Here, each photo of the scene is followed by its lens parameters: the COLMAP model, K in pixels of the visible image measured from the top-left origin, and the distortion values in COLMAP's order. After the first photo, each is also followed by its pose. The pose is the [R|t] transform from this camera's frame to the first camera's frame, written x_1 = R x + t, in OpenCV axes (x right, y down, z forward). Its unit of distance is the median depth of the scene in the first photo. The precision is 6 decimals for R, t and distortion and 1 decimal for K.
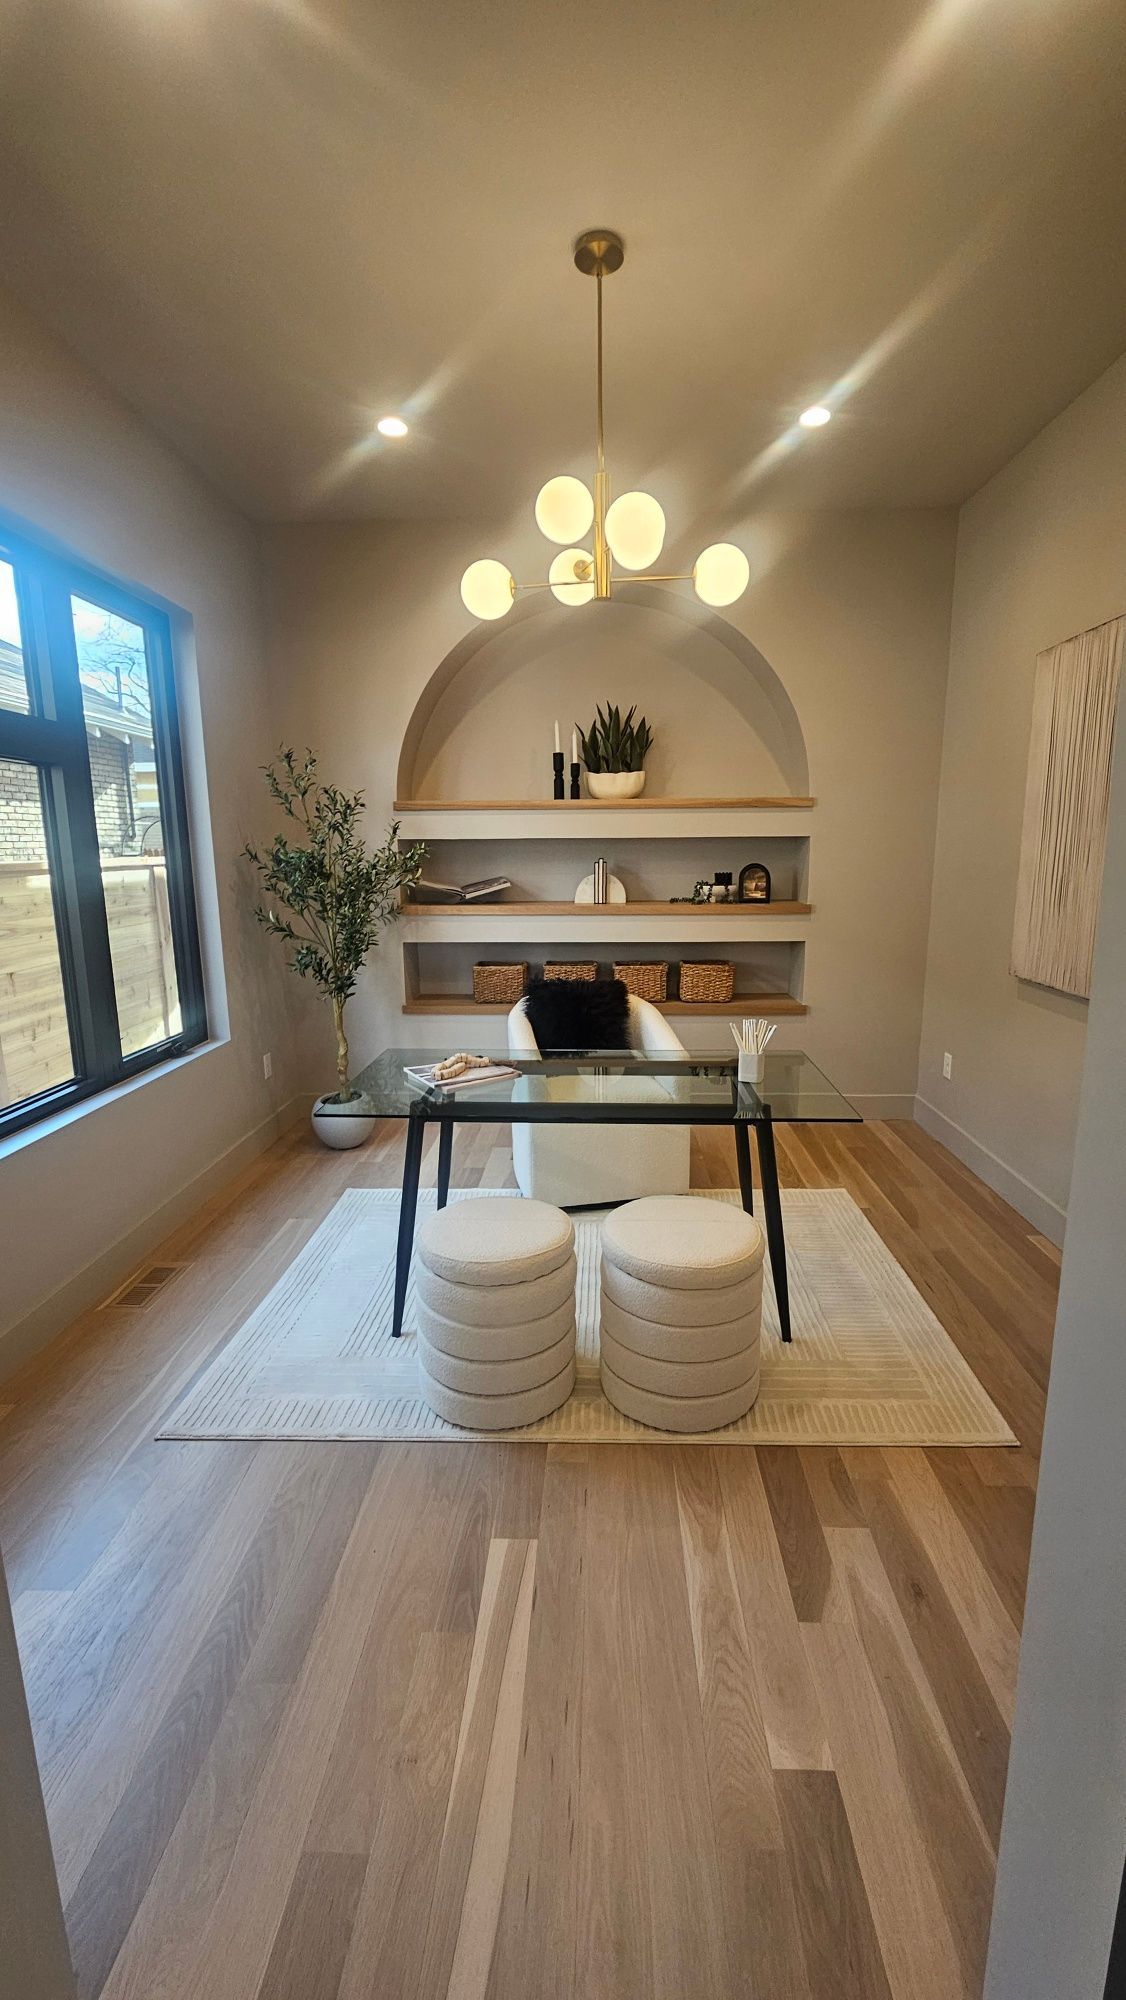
lens RADIAL K [[813.4, 0, 579.3], [0, 813.4, 998.0], [0, 0, 1]] dist [0.000992, -0.000437]
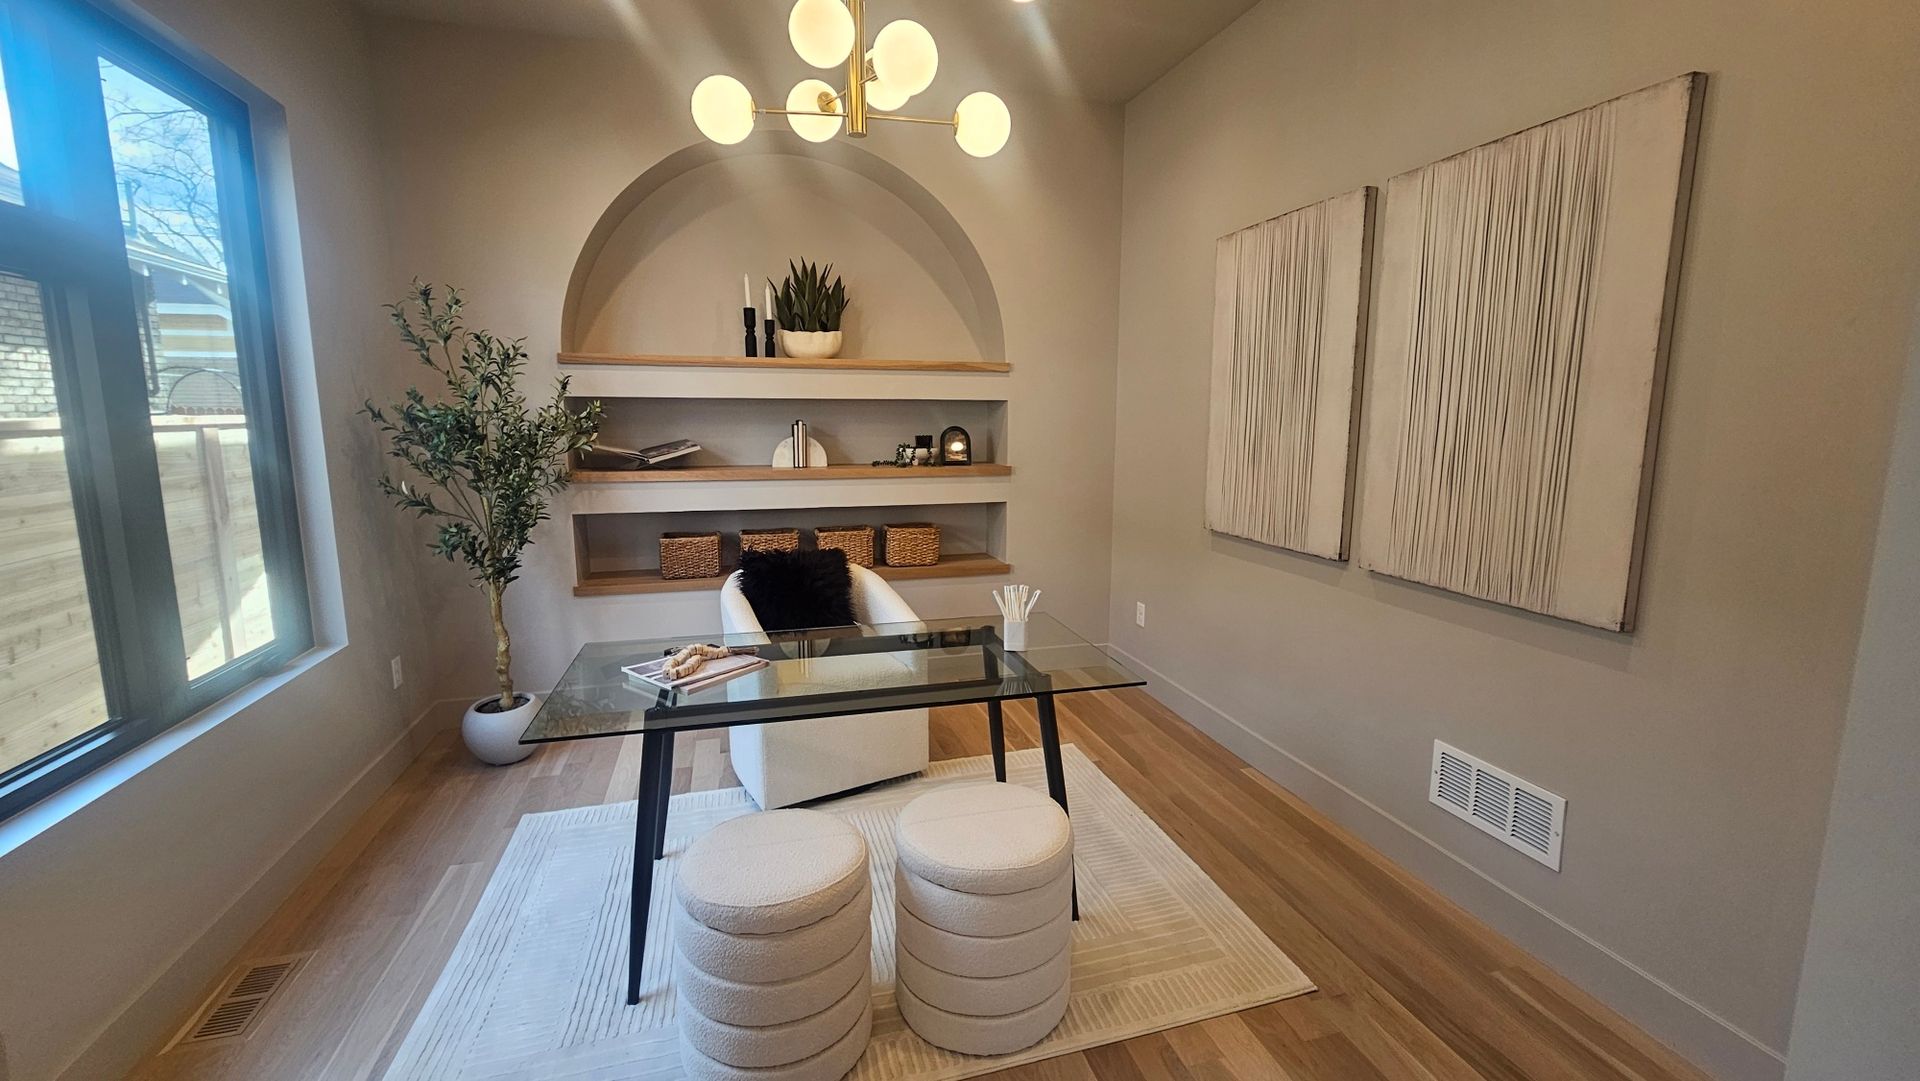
lens RADIAL K [[780.9, 0, 961.8], [0, 780.9, 529.7], [0, 0, 1]] dist [0.000992, -0.000437]
pose [[0.952304, -0.035511, 0.303077, -0.087038], [0.046089, 0.998550, -0.027818, -0.011468], [-0.301650, 0.040460, 0.952560, 0.093182]]
